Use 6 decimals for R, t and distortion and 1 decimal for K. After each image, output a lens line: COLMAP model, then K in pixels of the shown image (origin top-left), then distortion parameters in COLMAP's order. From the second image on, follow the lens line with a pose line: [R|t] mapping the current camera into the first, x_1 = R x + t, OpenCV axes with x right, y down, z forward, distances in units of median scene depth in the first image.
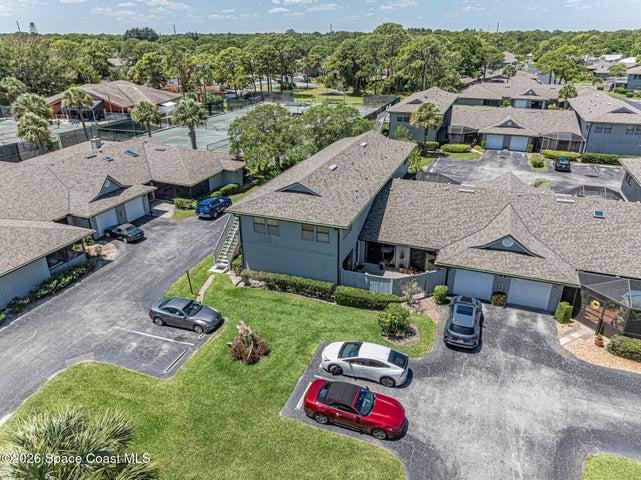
lens RADIAL K [[453.1, 0, 319.6], [0, 453.1, 238.9], [0, 0, 1]] dist [-0.006263, 0.007575]
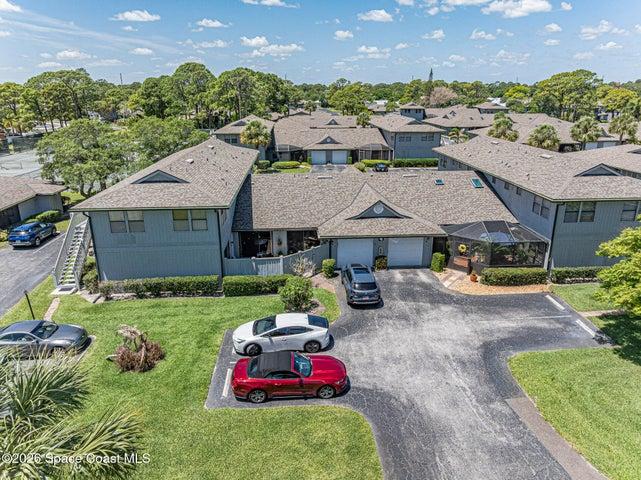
lens RADIAL K [[453.1, 0, 323.0], [0, 453.1, 241.5], [0, 0, 1]] dist [-0.006263, 0.007575]
pose [[0.909983, -0.129494, 0.393907, -0.127440], [0.167886, 0.983697, -0.064458, 0.128237], [-0.379138, 0.124787, 0.916887, 0.091762]]
